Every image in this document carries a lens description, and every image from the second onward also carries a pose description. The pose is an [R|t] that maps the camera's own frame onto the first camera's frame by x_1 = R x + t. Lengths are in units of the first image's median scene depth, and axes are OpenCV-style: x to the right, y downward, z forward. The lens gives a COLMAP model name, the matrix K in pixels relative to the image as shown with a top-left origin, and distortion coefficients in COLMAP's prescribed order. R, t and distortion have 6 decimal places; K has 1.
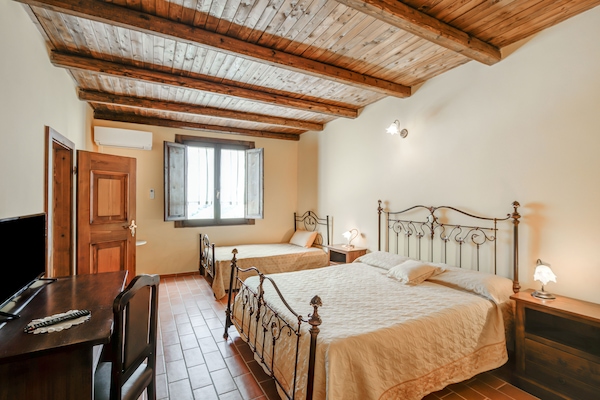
lens RADIAL K [[277.4, 0, 300.5], [0, 277.4, 199.5], [0, 0, 1]] dist [0.000183, 0.000008]
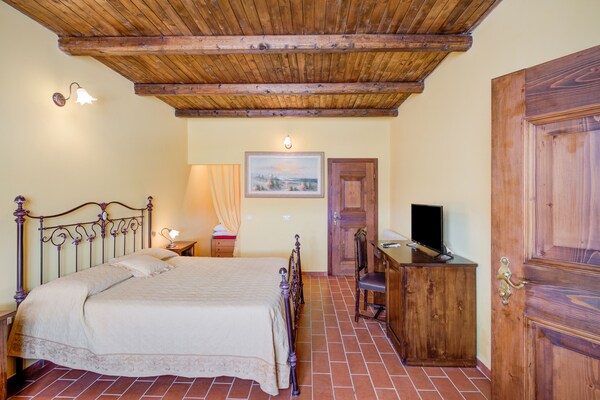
lens RADIAL K [[277.4, 0, 300.5], [0, 277.4, 196.3], [0, 0, 1]] dist [0.000183, 0.000008]
pose [[-0.864906, -0.001549, 0.501931, -0.561741], [0.000913, 0.999989, 0.004659, -0.000564], [-0.501933, 0.004488, -0.864895, 1.456063]]
